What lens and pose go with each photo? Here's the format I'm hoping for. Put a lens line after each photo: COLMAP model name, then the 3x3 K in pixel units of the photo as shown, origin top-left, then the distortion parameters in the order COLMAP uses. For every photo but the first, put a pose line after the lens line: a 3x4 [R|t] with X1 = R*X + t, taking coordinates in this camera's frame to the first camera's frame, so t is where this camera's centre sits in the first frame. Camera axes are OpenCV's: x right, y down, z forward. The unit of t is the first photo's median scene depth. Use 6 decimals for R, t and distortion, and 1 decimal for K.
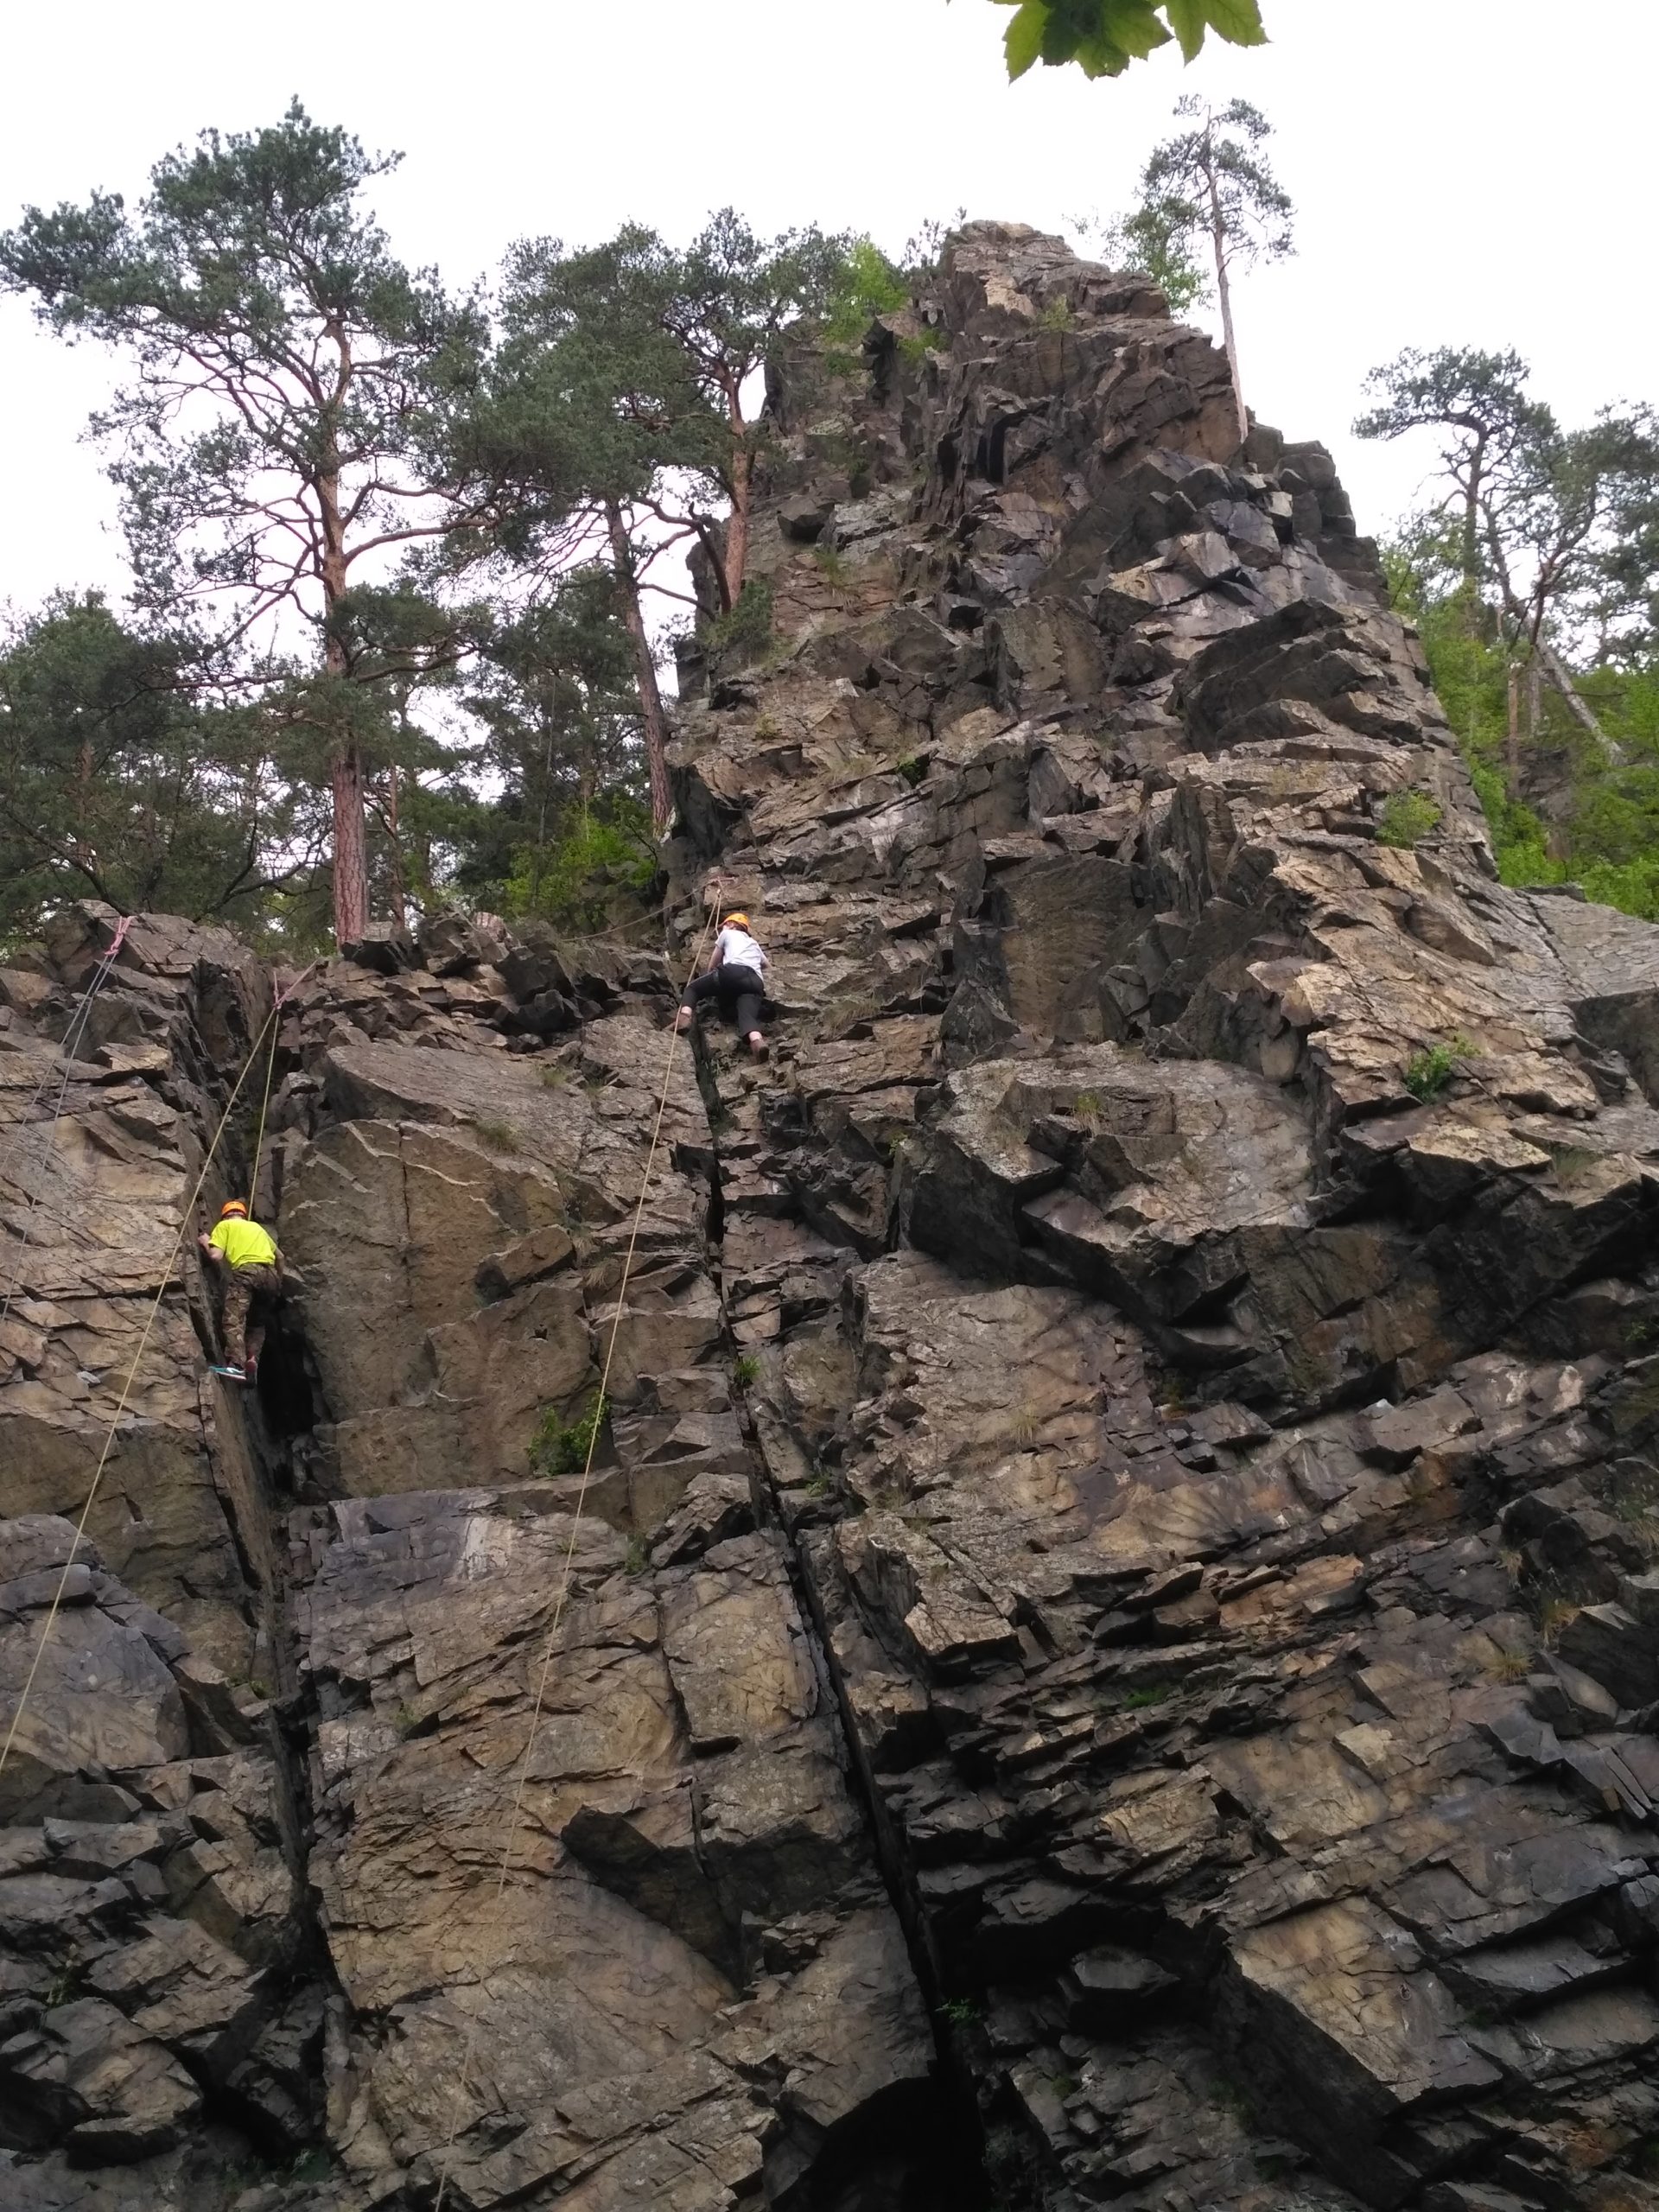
lens RADIAL K [[2794.5, 0, 829.5], [0, 2794.5, 1106.0], [0, 0, 1]] dist [0.180197, -0.592817]
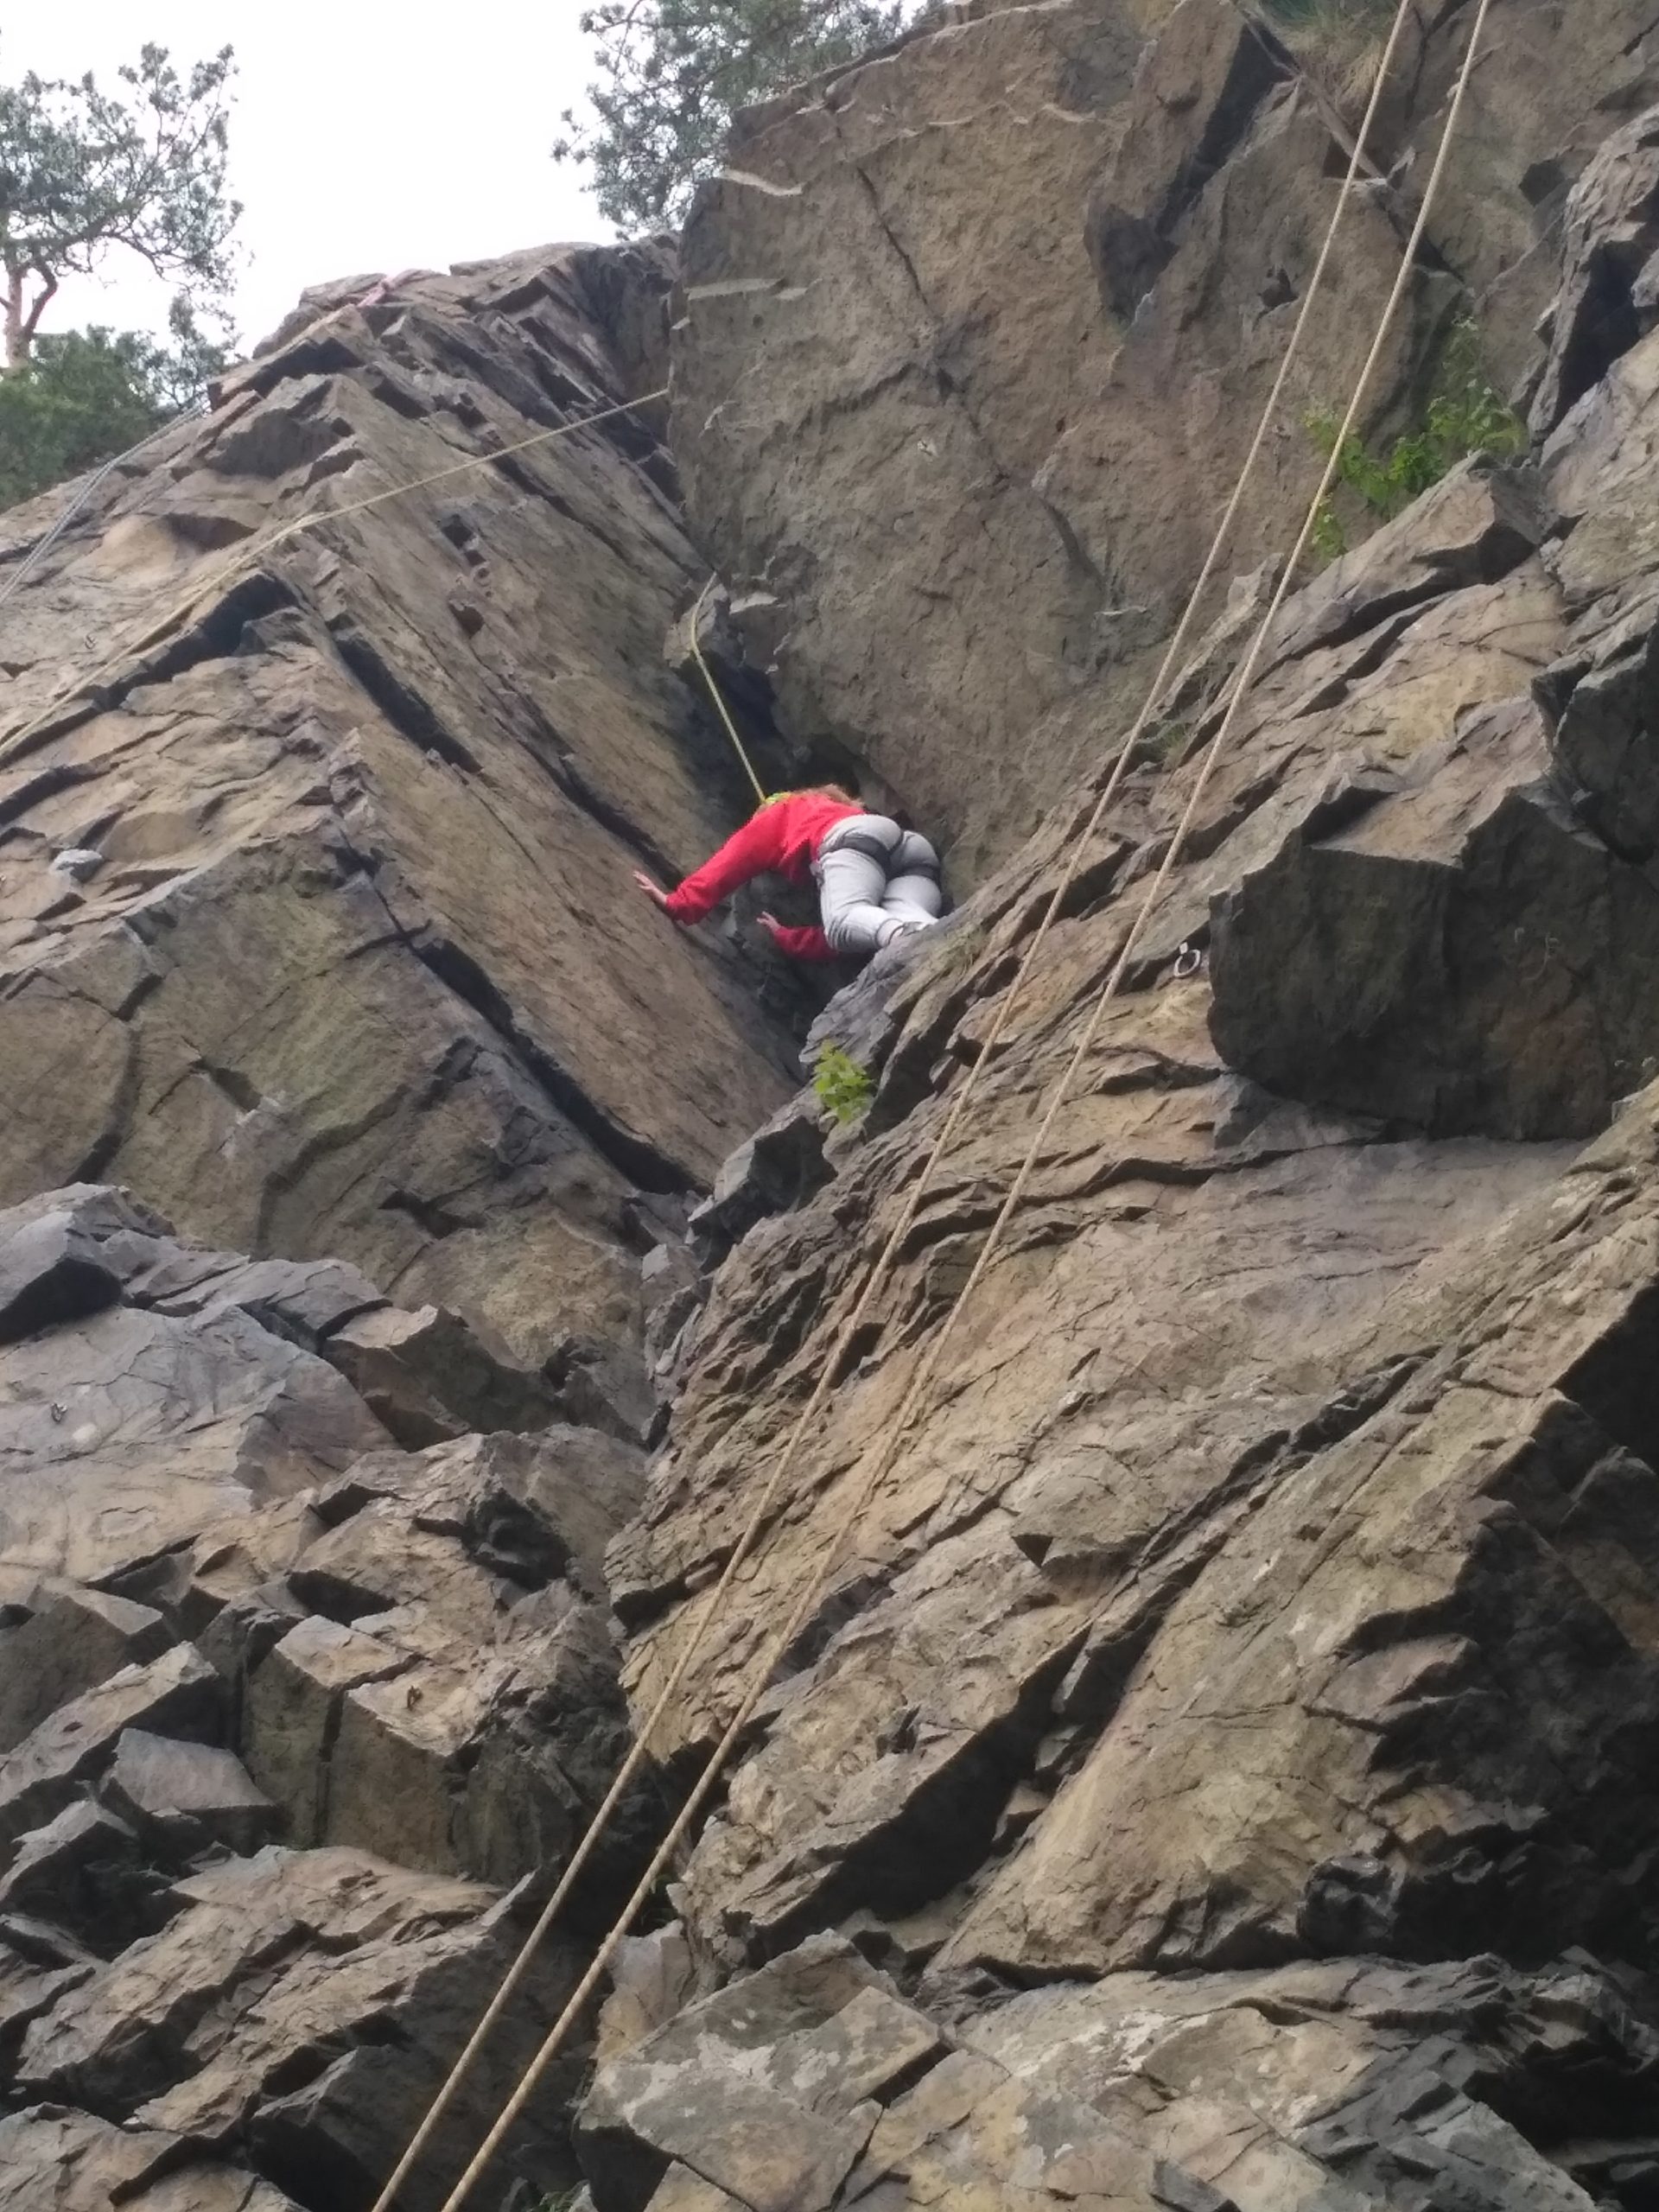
lens RADIAL K [[5423.9, 0, 829.5], [0, 5423.9, 1106.0], [0, 0, 1]] dist [0.211869, -0.689483]
pose [[0.761973, -0.477488, -0.437496, 0.111561], [0.352706, 0.872551, -0.338015, 0.435939], [0.543136, 0.103251, 0.833273, 0.529087]]
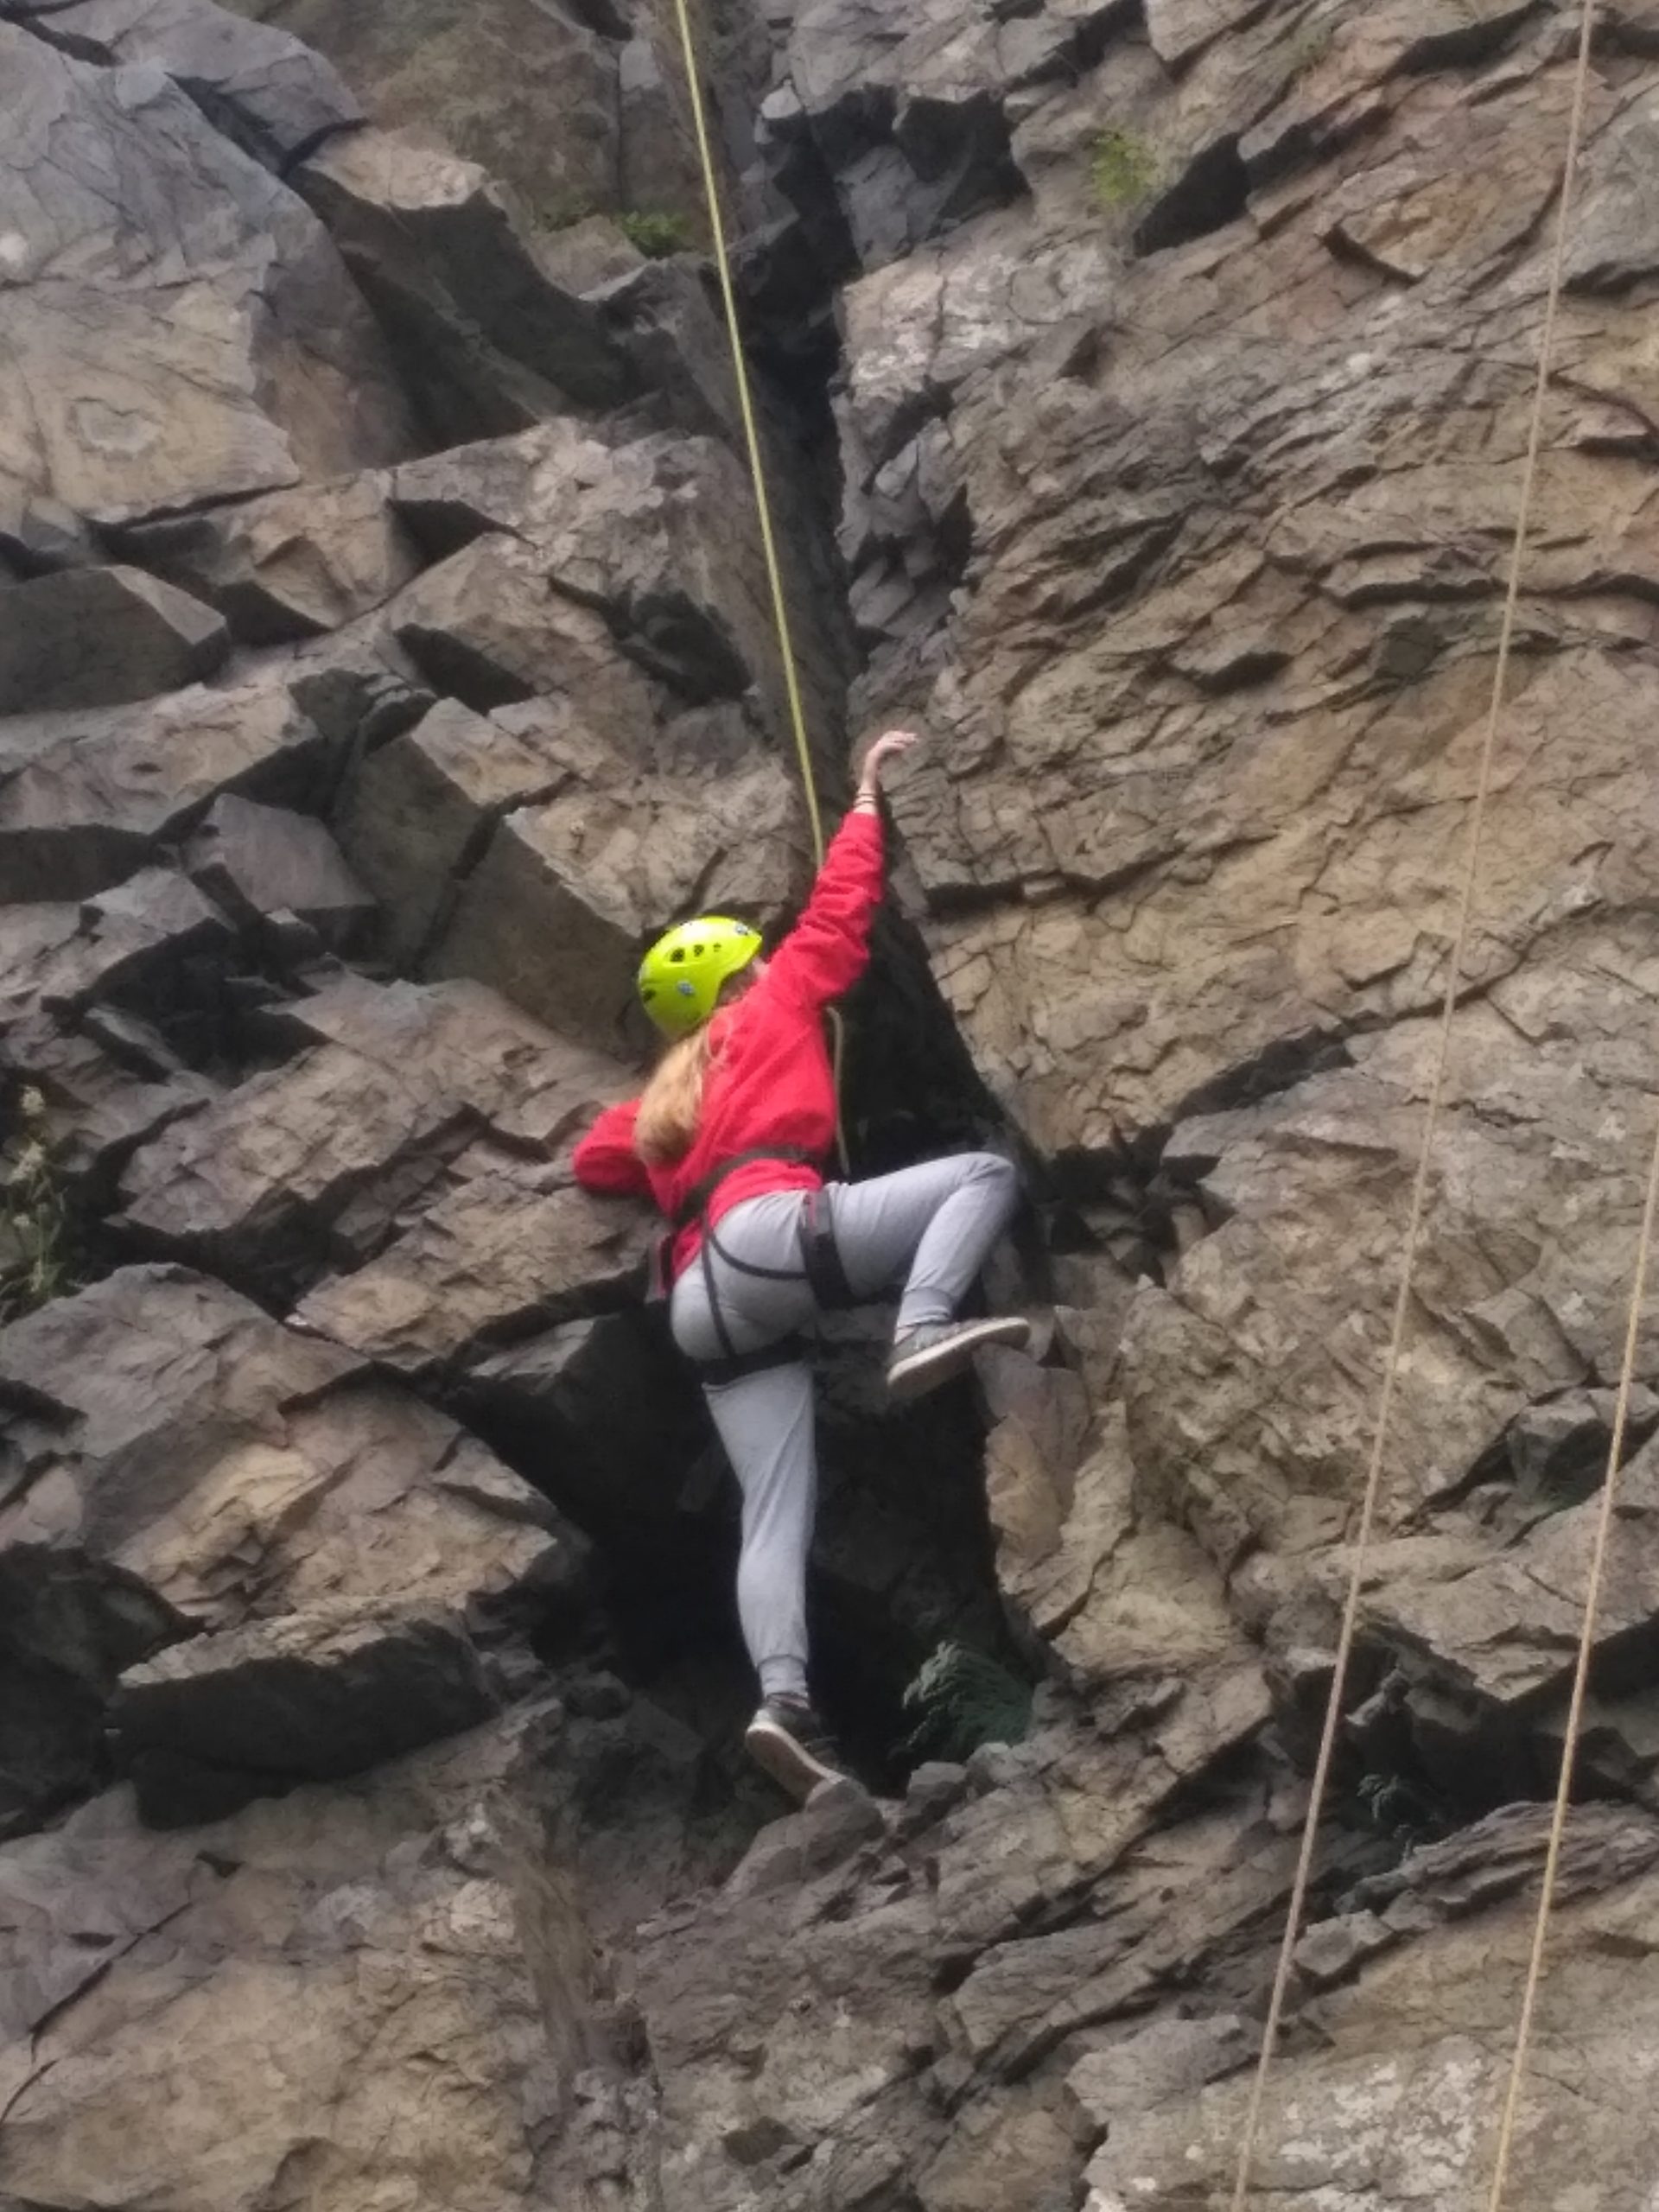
lens RADIAL K [[8937.4, 0, 829.5], [0, 8937.4, 1106.0], [0, 0, 1]] dist [0.338813, 2.168007]
pose [[0.938922, -0.156482, -0.306493, 0.071170], [0.209581, 0.966430, 0.148622, 0.177743], [0.272948, -0.203780, 0.940199, 0.192796]]
